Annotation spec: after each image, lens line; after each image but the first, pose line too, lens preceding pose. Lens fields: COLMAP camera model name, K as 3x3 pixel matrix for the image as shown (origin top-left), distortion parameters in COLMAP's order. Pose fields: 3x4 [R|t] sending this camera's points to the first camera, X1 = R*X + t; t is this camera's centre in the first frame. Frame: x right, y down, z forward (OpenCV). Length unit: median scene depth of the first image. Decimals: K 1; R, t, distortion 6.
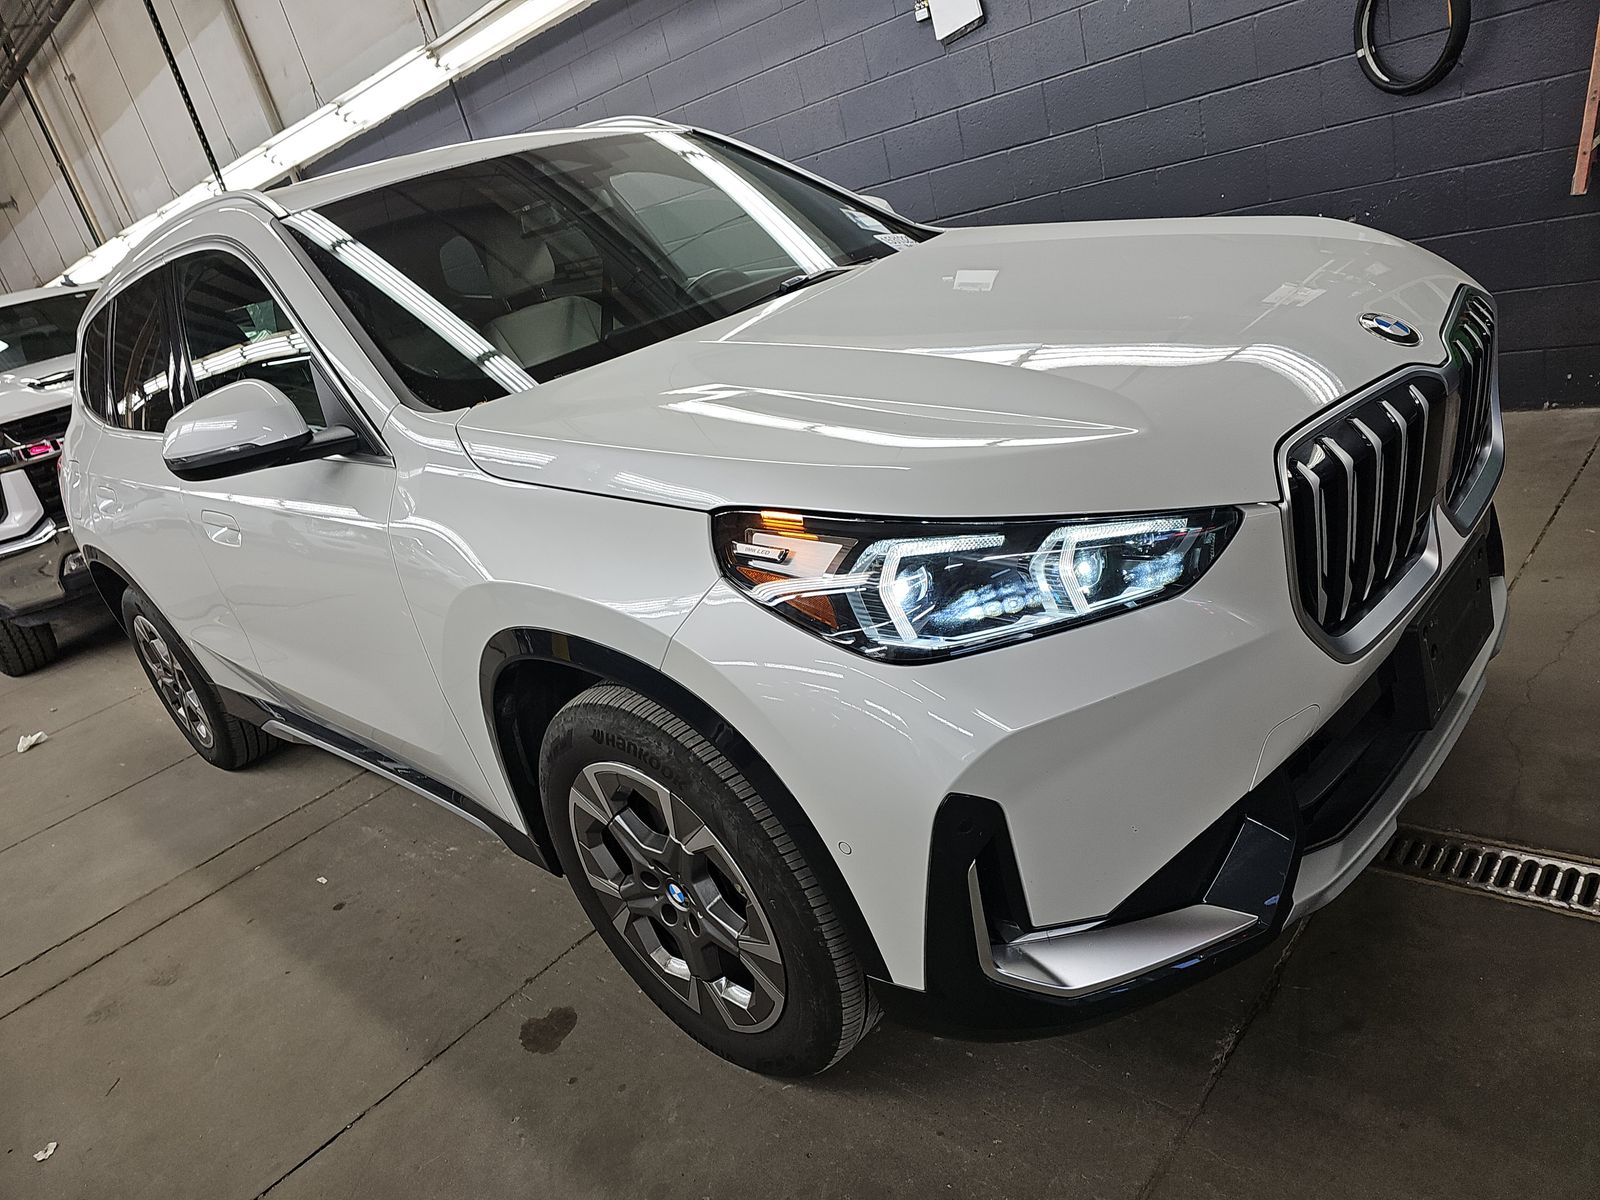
lens RADIAL K [[1048.6, 0, 798.3], [0, 1048.6, 629.0], [0, 0, 1]] dist [0.005578, -0.025671]
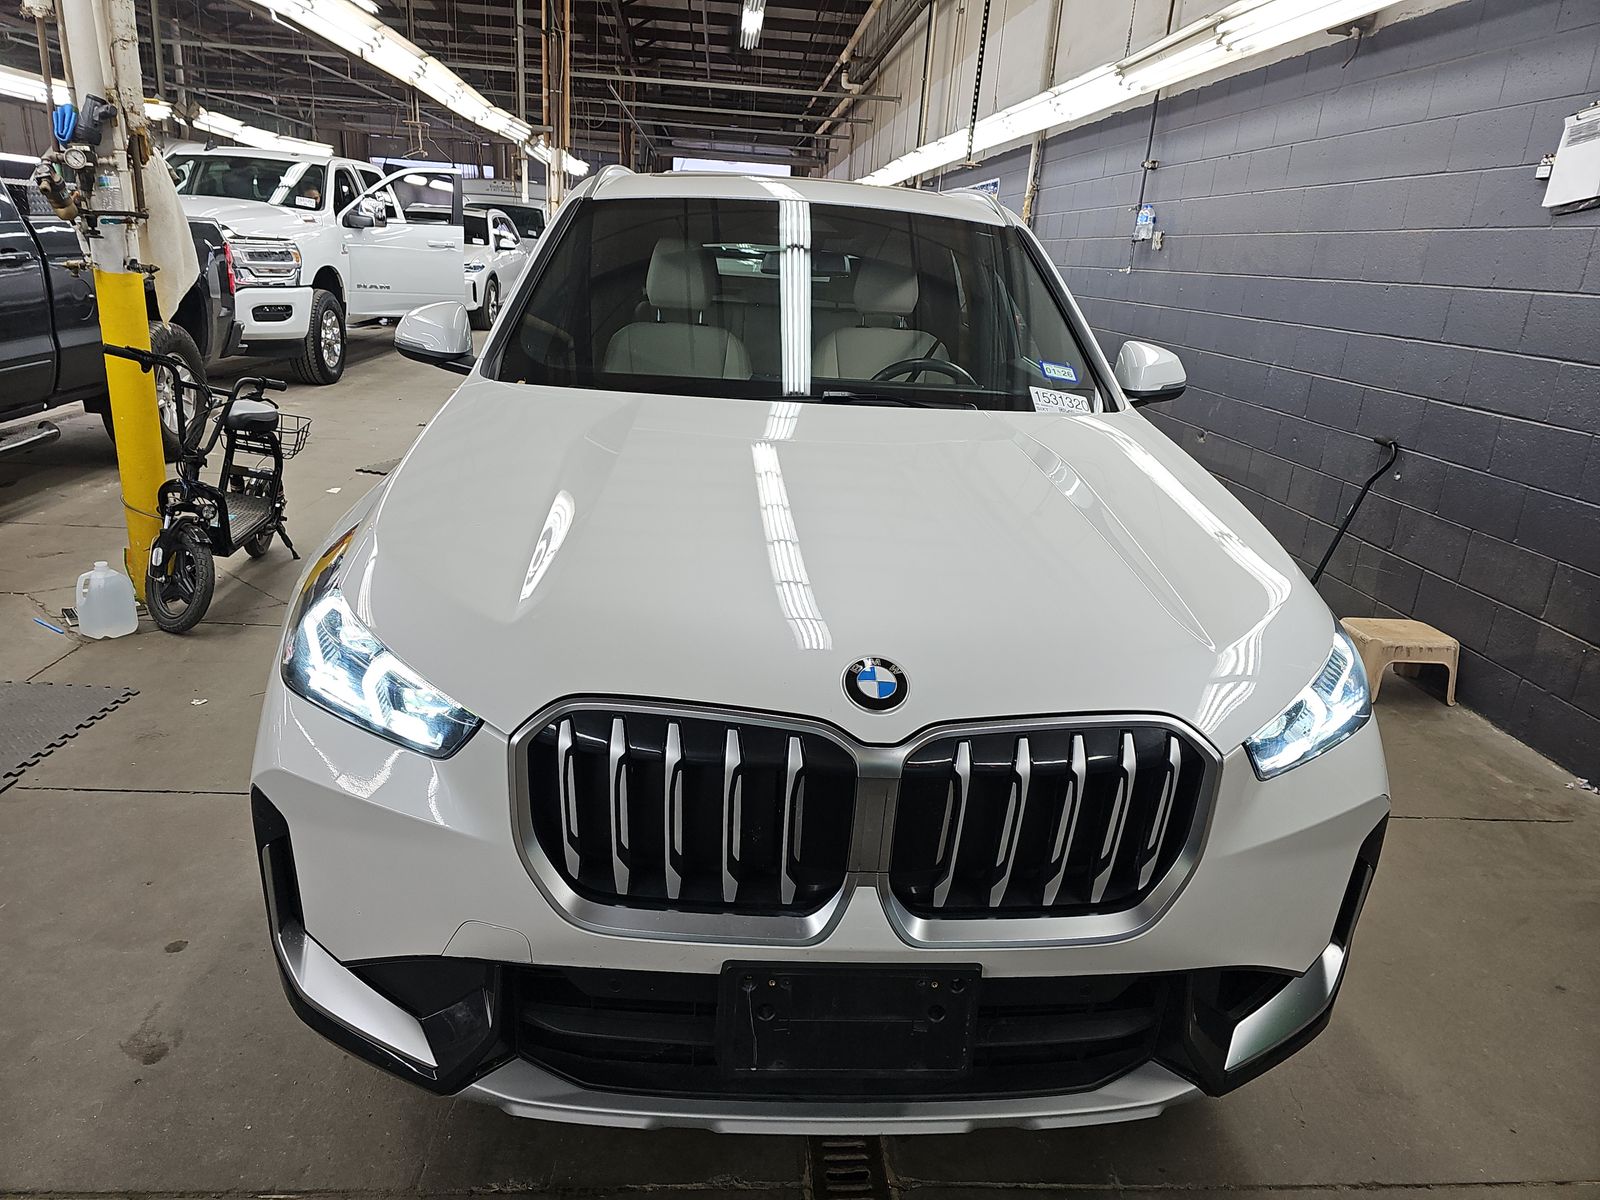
lens RADIAL K [[1063.5, 0, 800.0], [0, 1063.5, 600.0], [0, 0, 1]] dist [0.006170, -0.020907]
pose [[0.702302, 0.479436, -0.526225, 0.415364], [-0.480626, 0.864634, 0.146309, -0.193000], [0.525138, 0.150164, 0.837664, 0.077783]]
